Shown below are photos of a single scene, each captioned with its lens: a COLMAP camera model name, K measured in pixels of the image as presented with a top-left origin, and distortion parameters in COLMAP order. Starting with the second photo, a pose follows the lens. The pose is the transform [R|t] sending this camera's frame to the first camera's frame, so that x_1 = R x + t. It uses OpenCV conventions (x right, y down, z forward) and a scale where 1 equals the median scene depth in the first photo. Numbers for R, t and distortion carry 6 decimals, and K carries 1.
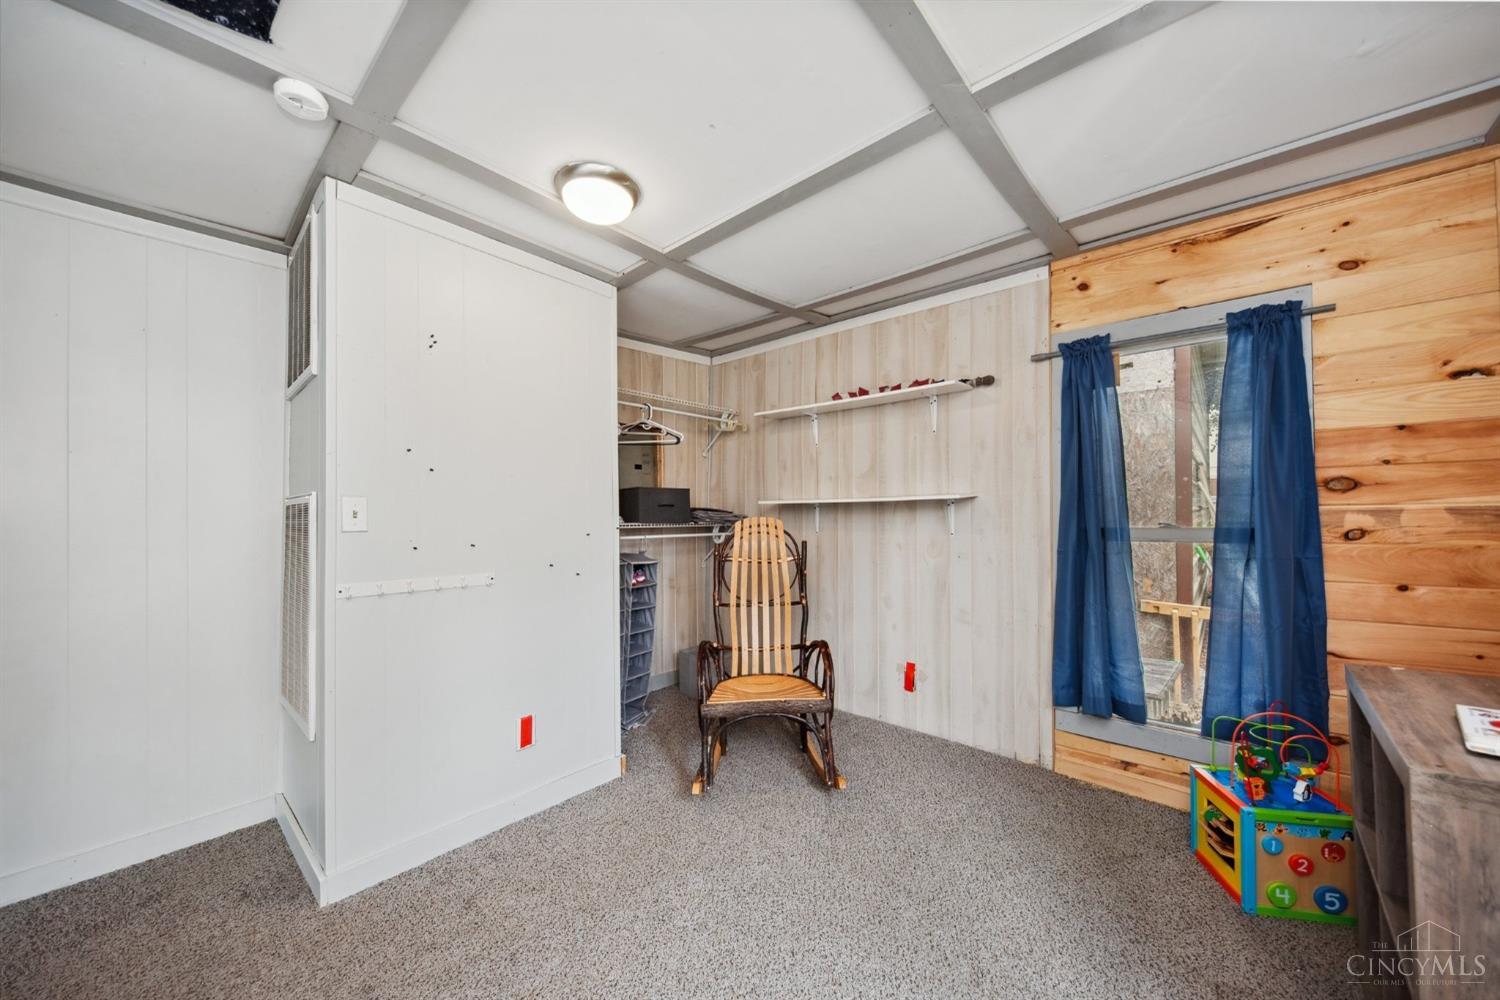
lens RADIAL K [[553.2, 0, 749.5], [0, 553.2, 505.1], [0, 0, 1]] dist [0.000093, -0.000047]
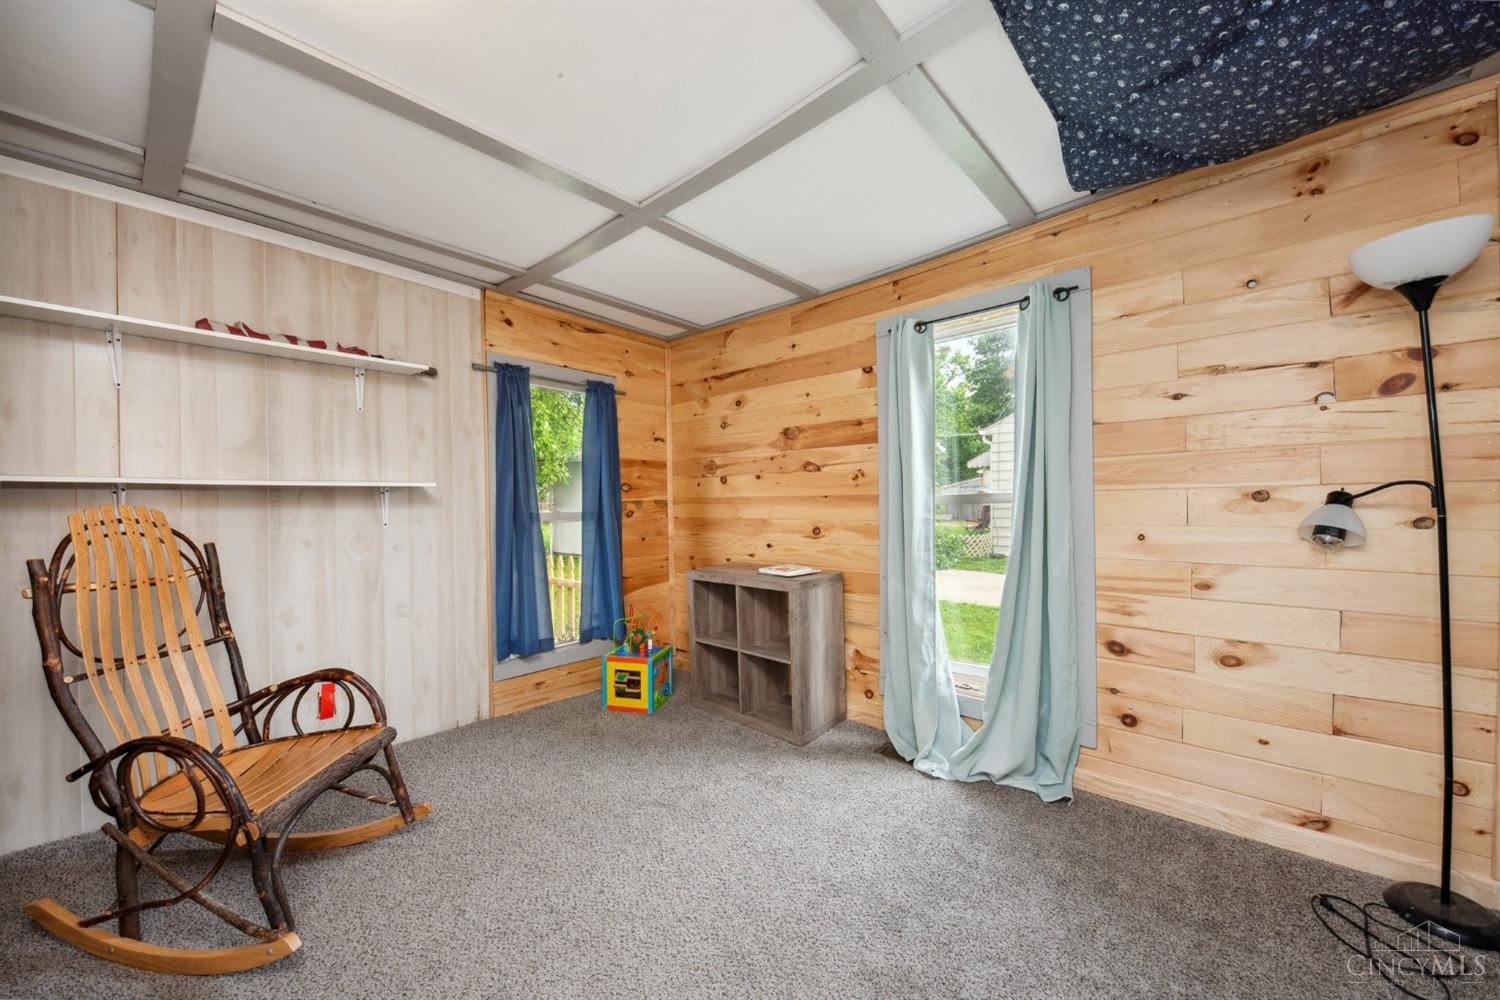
lens RADIAL K [[553.2, 0, 749.5], [0, 553.2, 505.1], [0, 0, 1]] dist [0.000093, -0.000047]
pose [[-0.007814, 0.004618, 0.999959, -0.629510], [-0.007021, 0.999964, -0.004673, 0.022053], [-0.999945, -0.007057, -0.007781, 0.440984]]
